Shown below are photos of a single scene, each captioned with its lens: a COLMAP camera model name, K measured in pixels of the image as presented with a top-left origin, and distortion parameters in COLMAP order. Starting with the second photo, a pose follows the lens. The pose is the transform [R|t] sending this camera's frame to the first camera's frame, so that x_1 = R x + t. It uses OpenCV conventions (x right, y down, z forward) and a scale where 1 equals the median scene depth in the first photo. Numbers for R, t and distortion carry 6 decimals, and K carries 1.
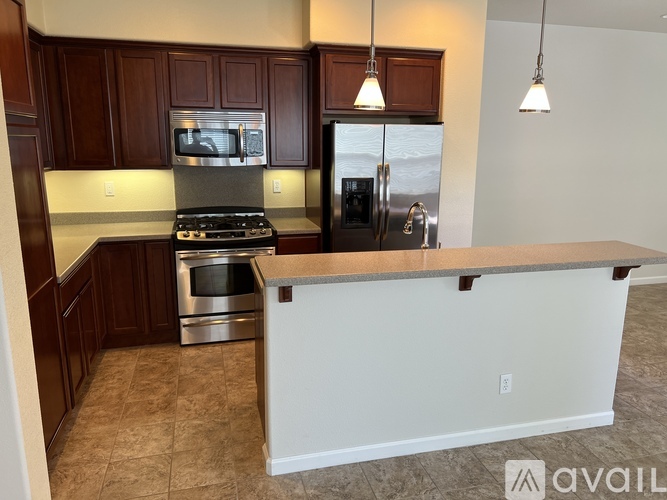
lens RADIAL K [[505.5, 0, 335.4], [0, 505.5, 249.5], [0, 0, 1]] dist [0.004829, -0.013795]
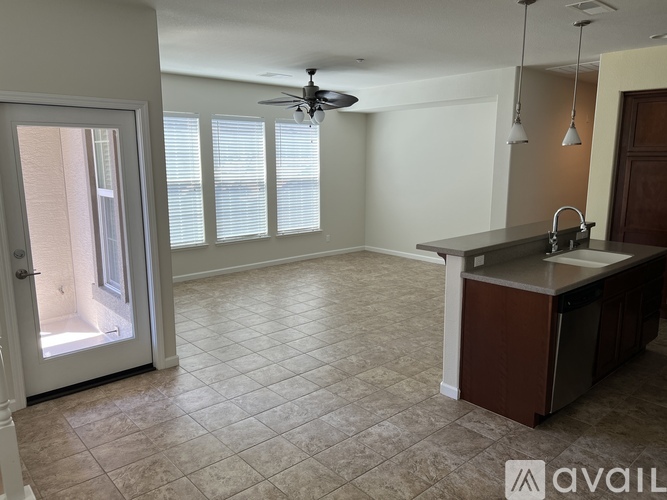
lens RADIAL K [[505.5, 0, 332.6], [0, 505.5, 253.7], [0, 0, 1]] dist [0.004829, -0.013795]
pose [[-0.890622, 0.079666, -0.447711, 0.991262], [-0.104015, 0.922745, 0.371109, -0.300752], [0.442688, 0.377087, -0.813531, 1.333751]]
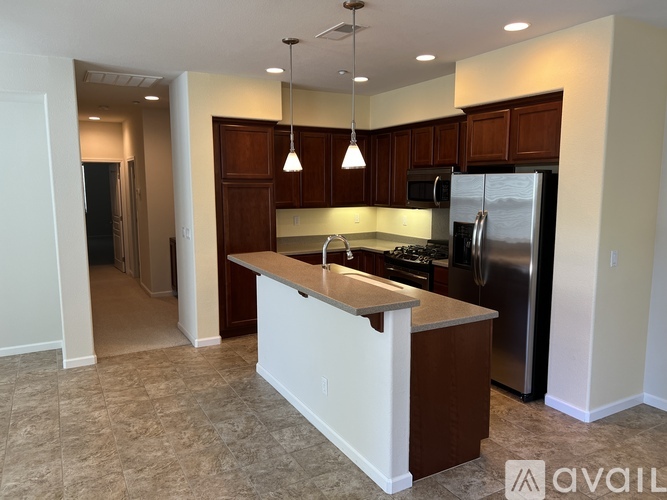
lens RADIAL K [[505.5, 0, 331.3], [0, 505.5, 250.3], [0, 0, 1]] dist [0.004829, -0.013795]
pose [[0.248192, 0.120707, -0.961161, 1.027388], [-0.200645, 0.977095, 0.070898, -0.101241], [0.947704, 0.175256, 0.266726, 0.437130]]
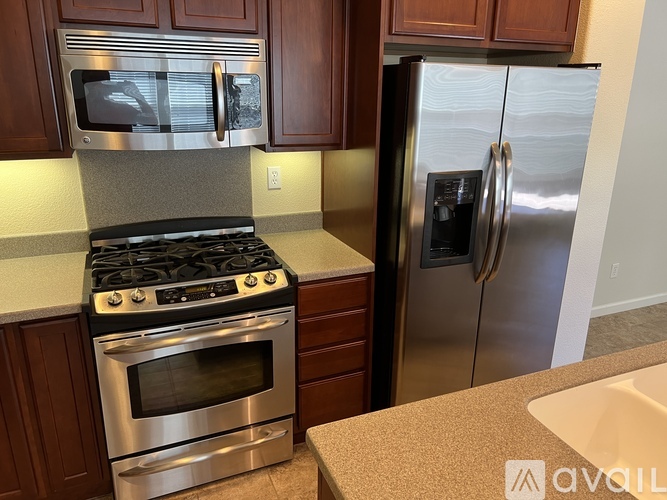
lens RADIAL K [[505.5, 0, 332.2], [0, 505.5, 244.8], [0, 0, 1]] dist [0.004829, -0.013795]
pose [[0.990088, -0.036641, 0.135587, -0.151818], [0.024450, 0.995596, 0.090507, -0.116518], [-0.138306, -0.086295, 0.986623, 0.496881]]
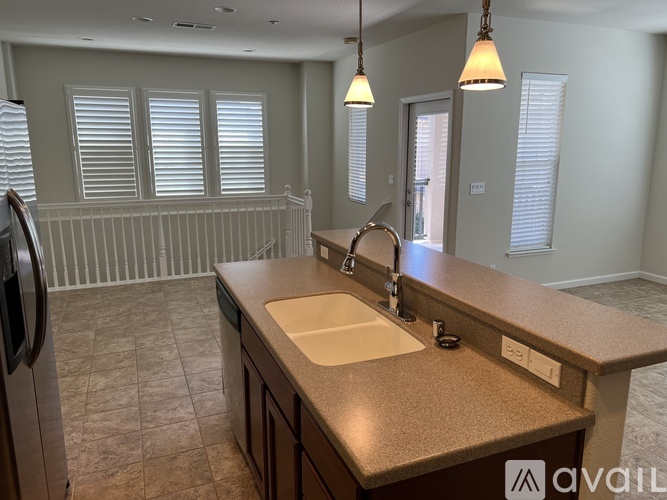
lens RADIAL K [[505.5, 0, 337.9], [0, 505.5, 248.9], [0, 0, 1]] dist [0.004829, -0.013795]
pose [[-0.149753, -0.202949, 0.967670, -0.369215], [0.207035, 0.950573, 0.231403, -0.161719], [-0.966804, 0.234995, -0.100334, 0.790027]]
